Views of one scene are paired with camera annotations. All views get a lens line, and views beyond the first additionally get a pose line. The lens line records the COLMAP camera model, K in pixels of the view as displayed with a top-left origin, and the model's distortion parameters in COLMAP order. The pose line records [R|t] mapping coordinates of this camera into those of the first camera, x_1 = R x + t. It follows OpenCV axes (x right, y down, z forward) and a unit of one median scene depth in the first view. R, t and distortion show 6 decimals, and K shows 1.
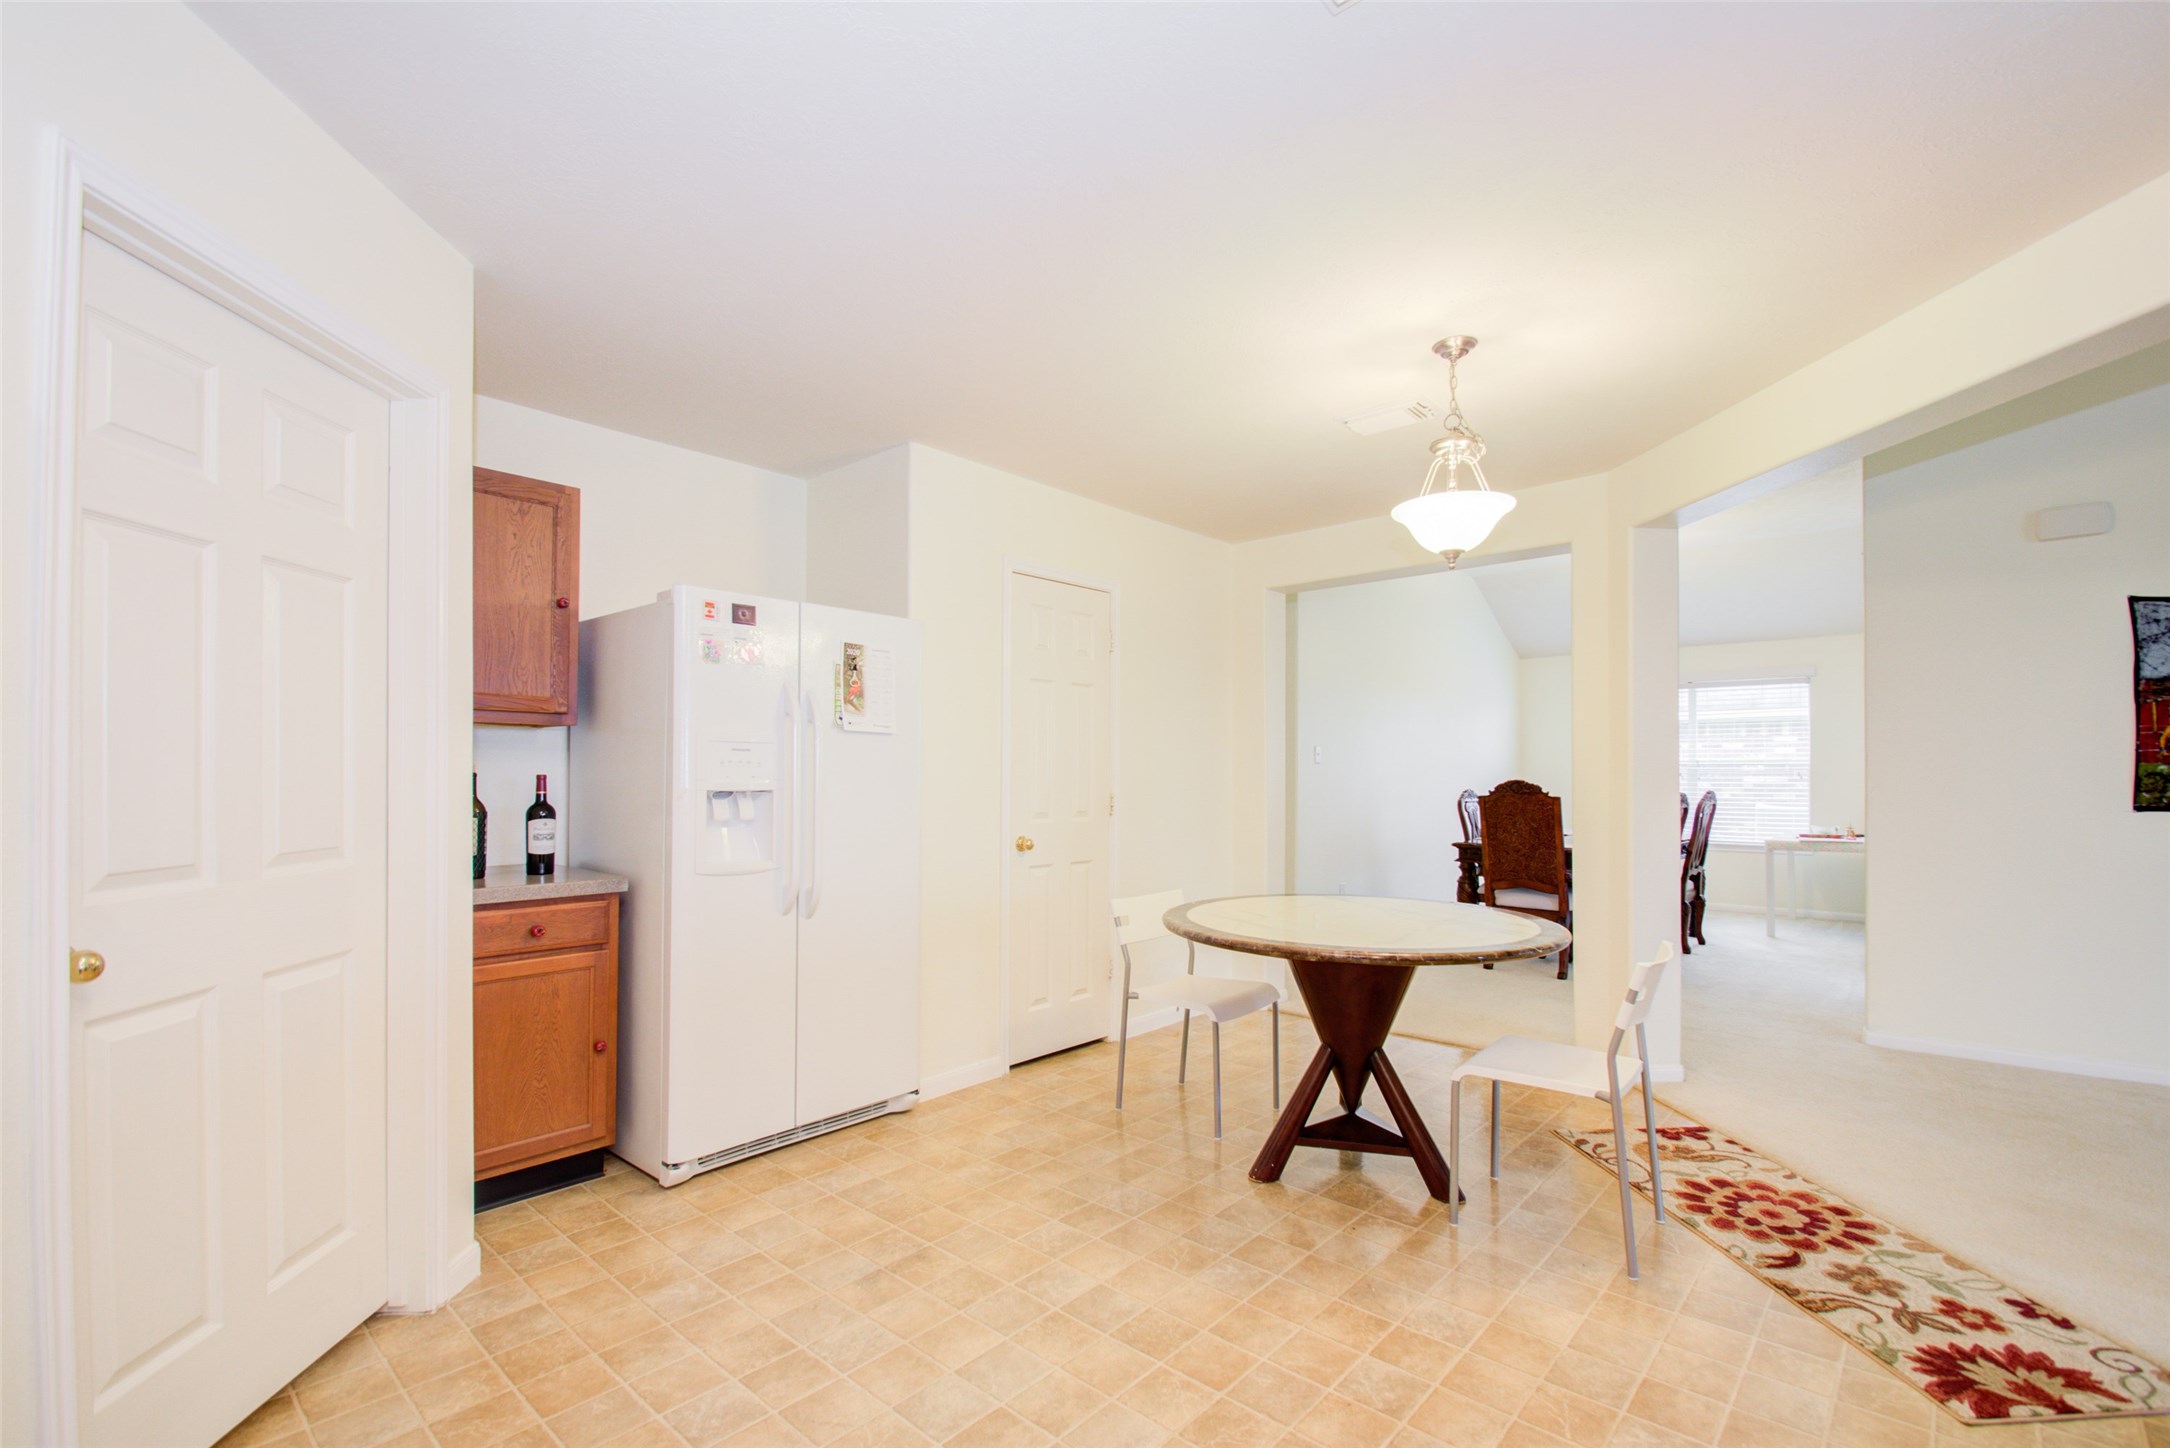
lens RADIAL K [[979.7, 0, 1105.3], [0, 979.7, 751.9], [0, 0, 1]] dist [0.012607, -0.011929]
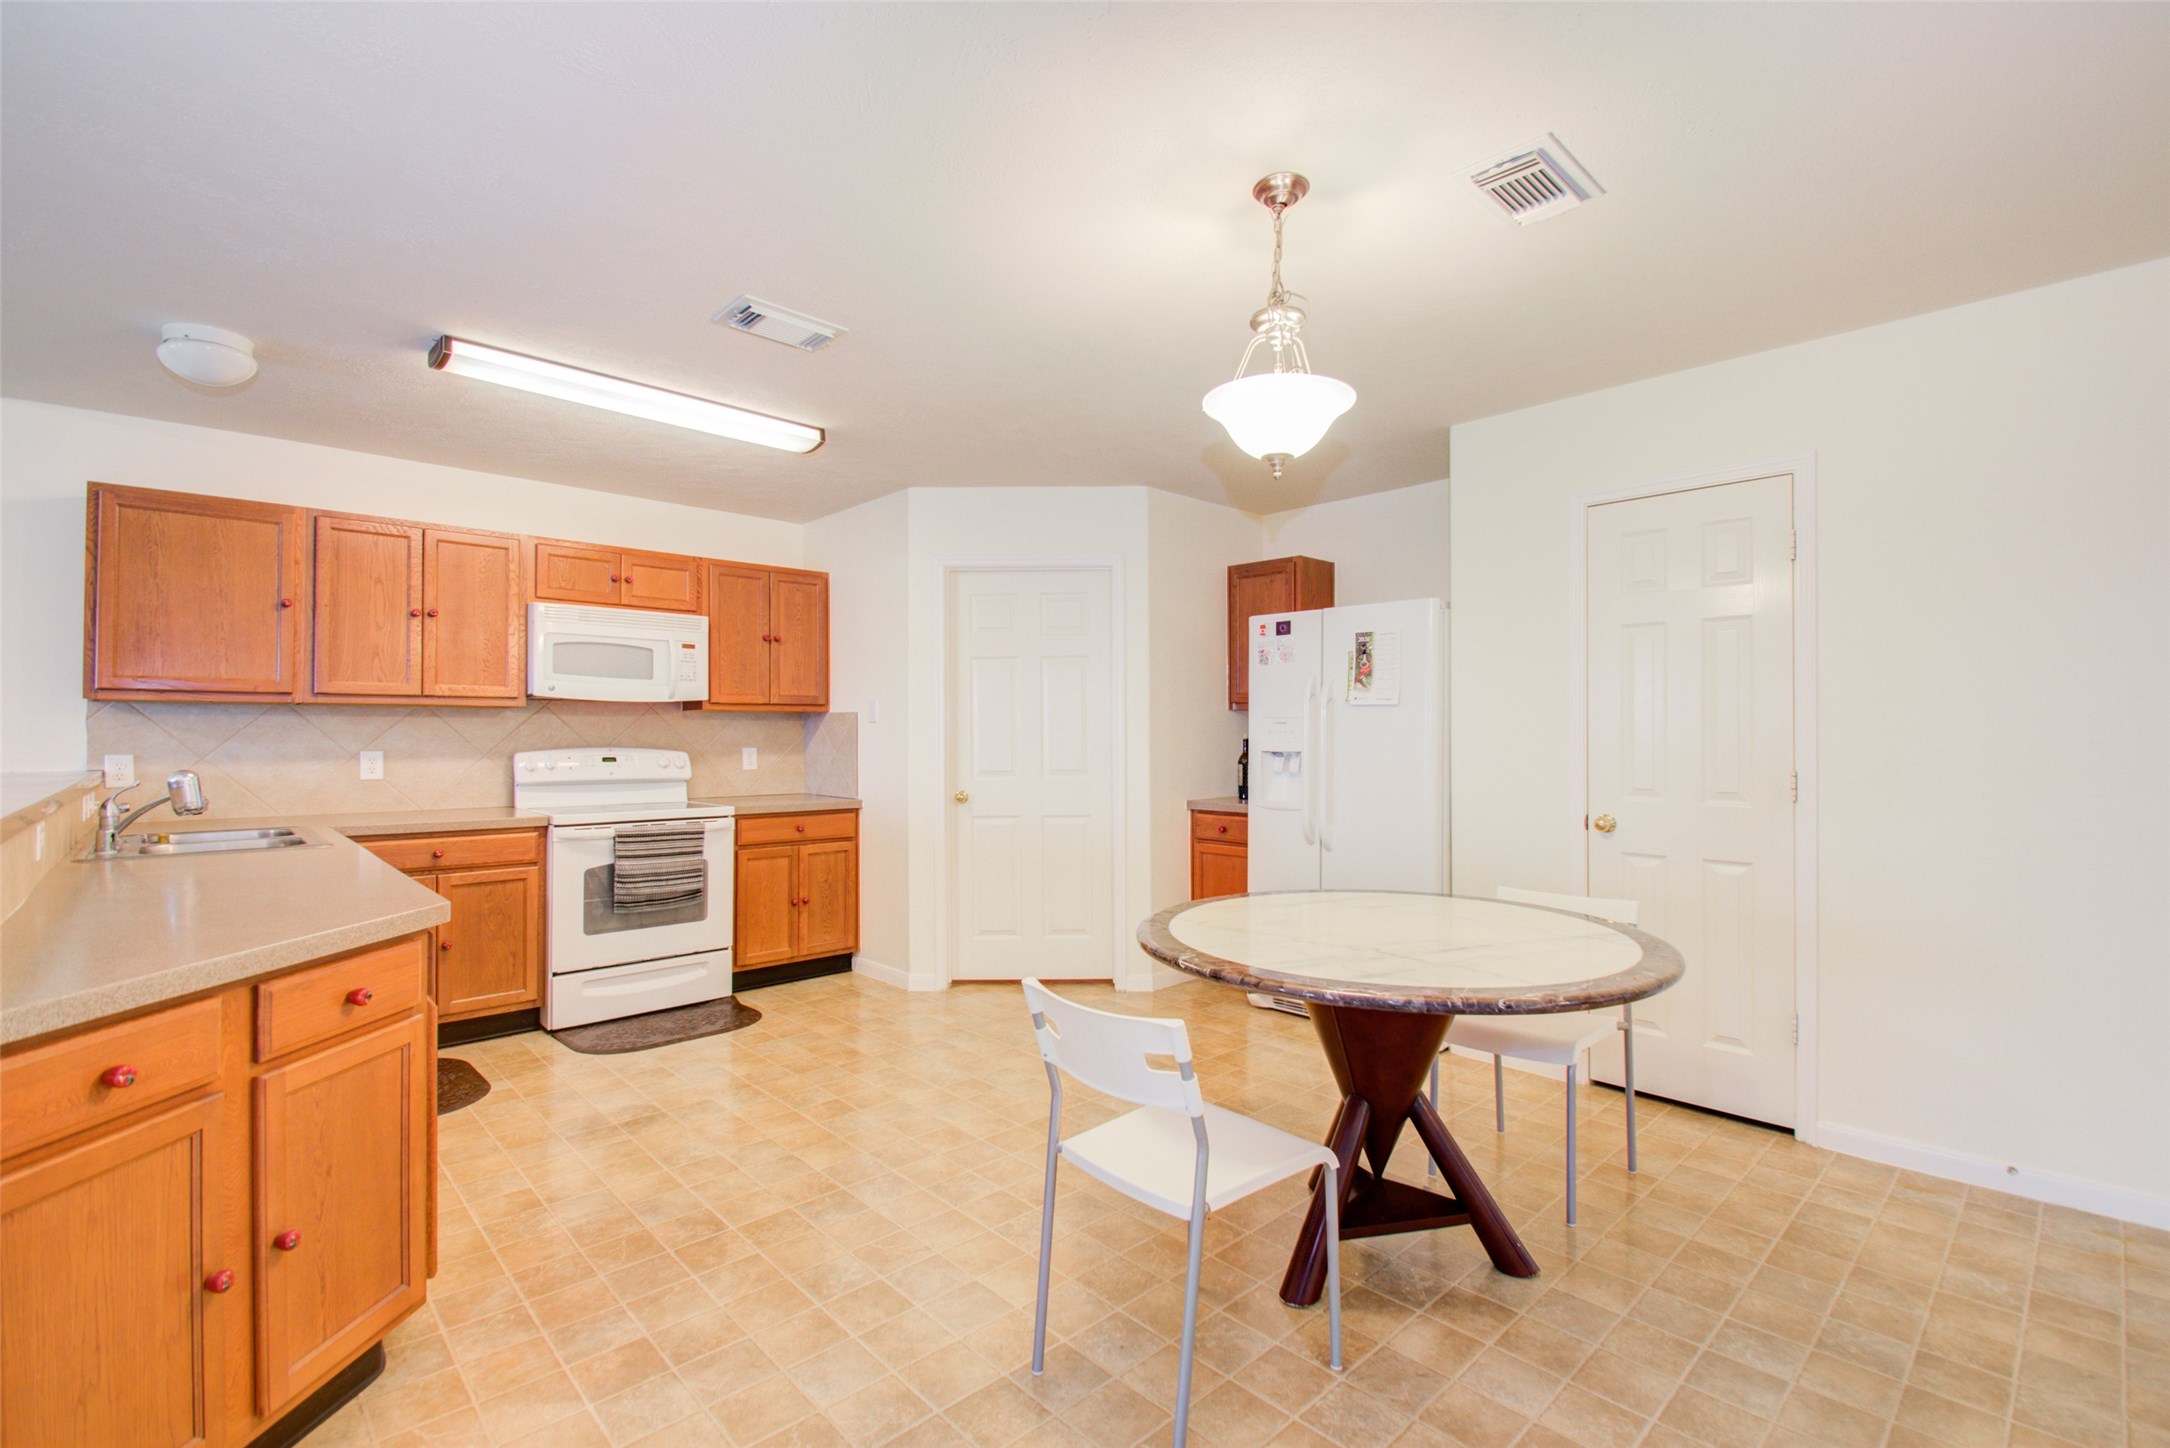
lens RADIAL K [[979.7, 0, 1116.6], [0, 979.7, 720.5], [0, 0, 1]] dist [0.012607, -0.011929]
pose [[-0.088202, -0.020195, -0.995898, 1.061998], [0.017155, 0.999615, -0.021790, 0.021043], [0.995955, -0.019006, -0.087822, 0.873652]]
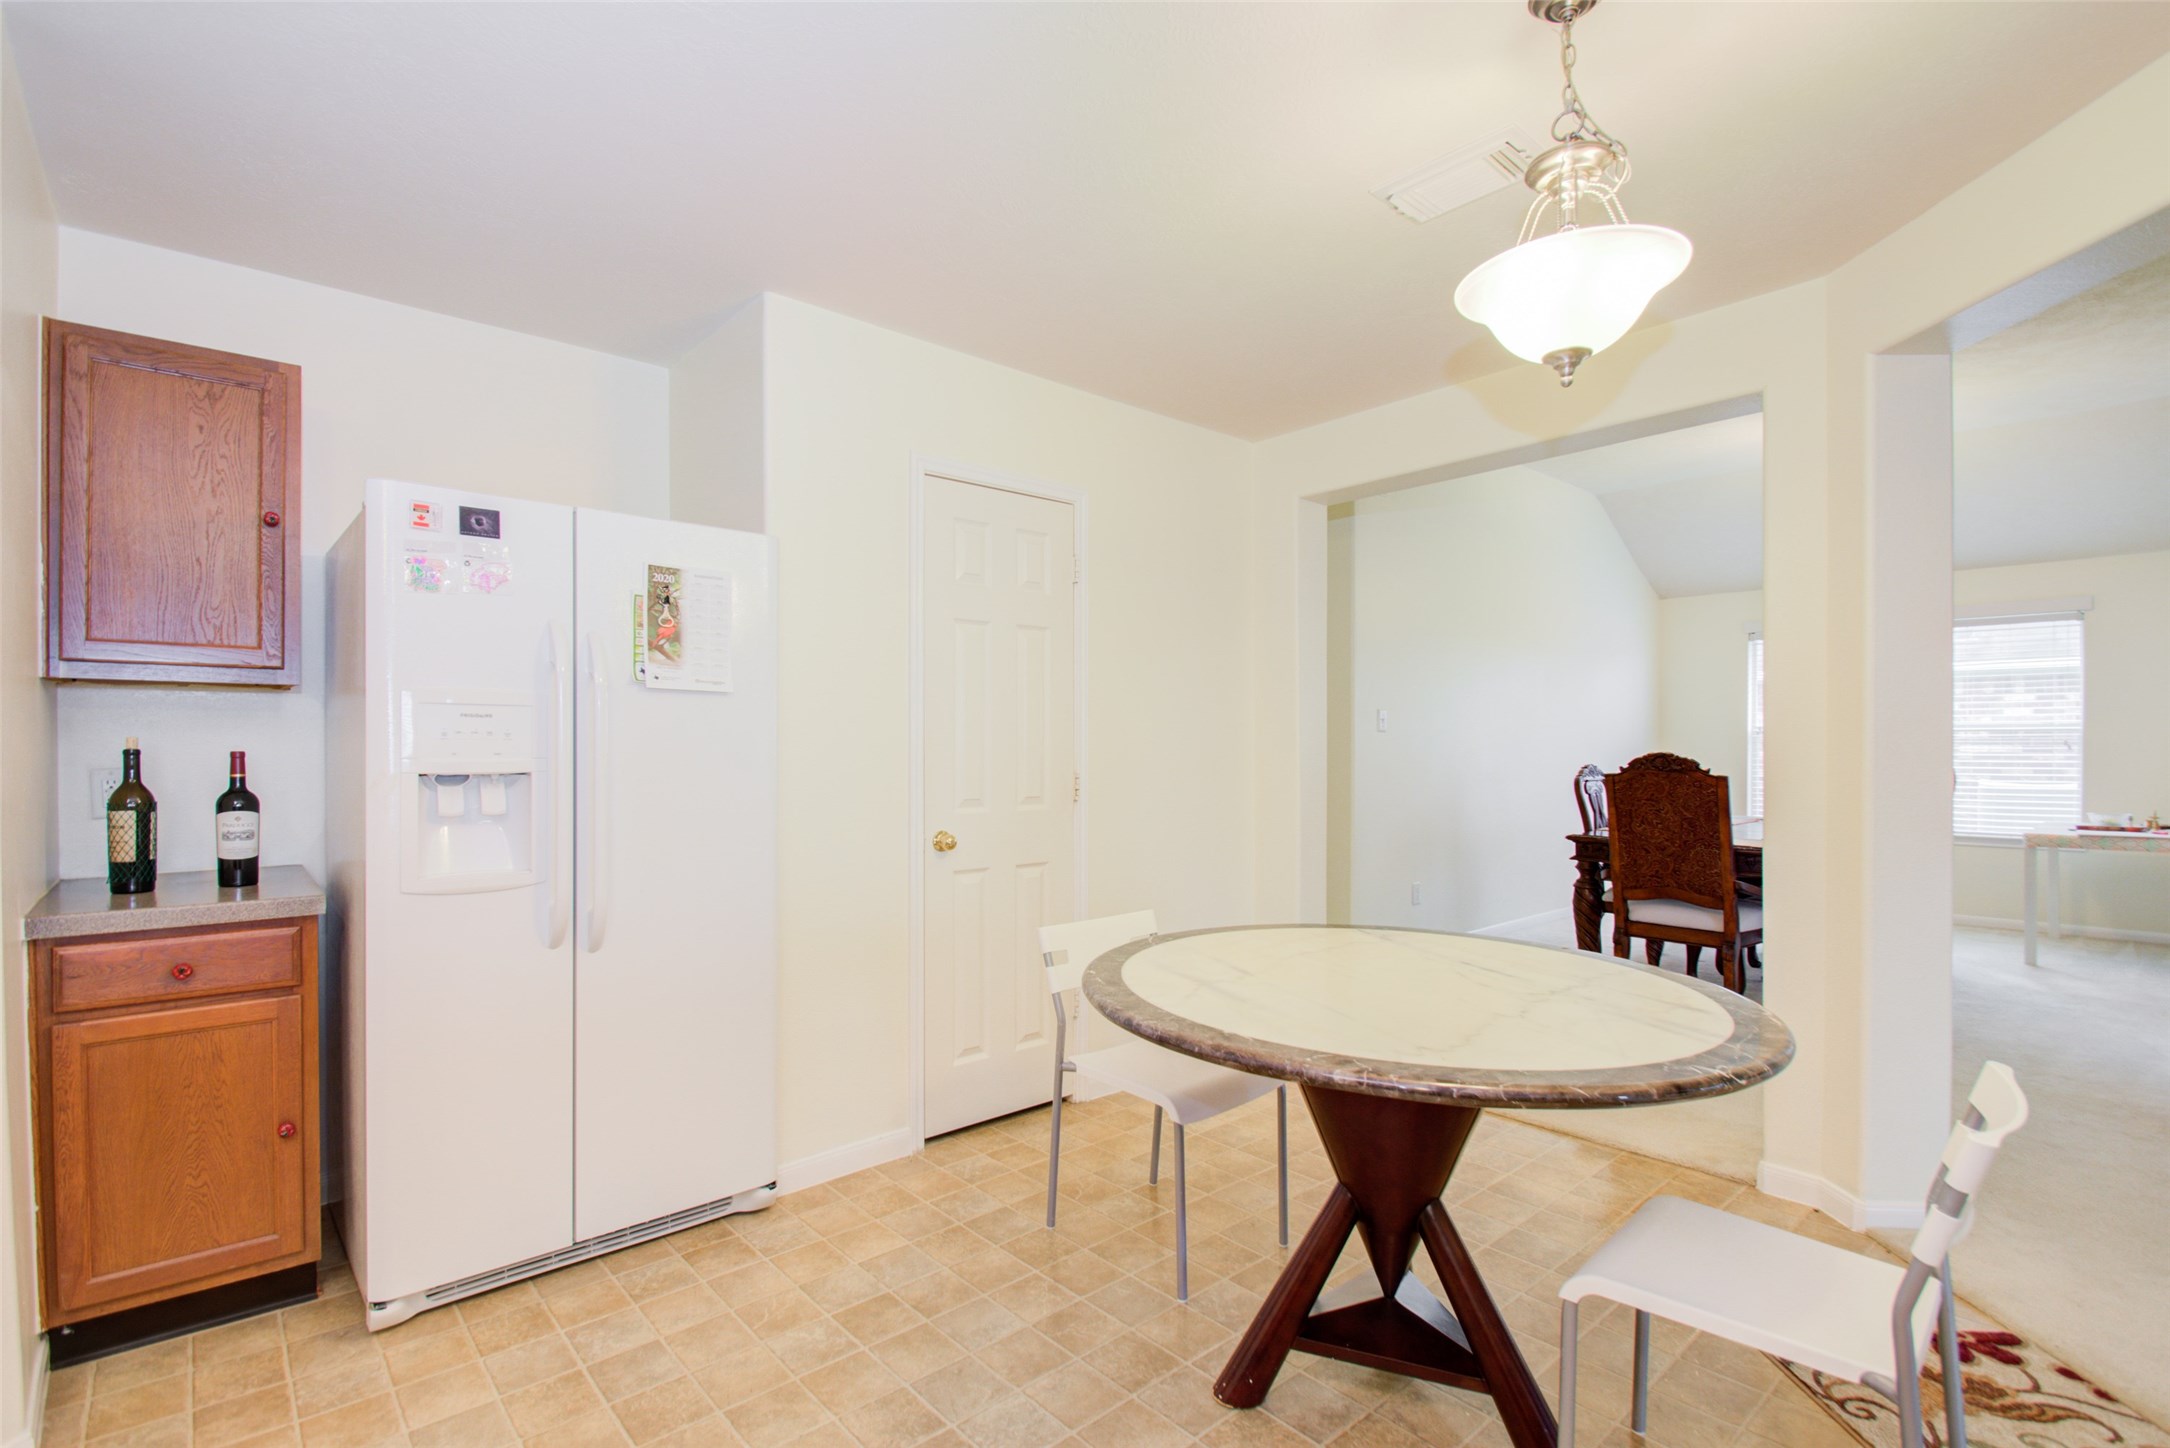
lens RADIAL K [[979.7, 0, 1023.1], [0, 979.7, 738.8], [0, 0, 1]] dist [0.012607, -0.011929]
pose [[0.986276, -0.003490, -0.165069, 0.129701], [0.006392, 0.999834, 0.017053, 0.004779], [0.164982, -0.017874, 0.986135, 0.365433]]
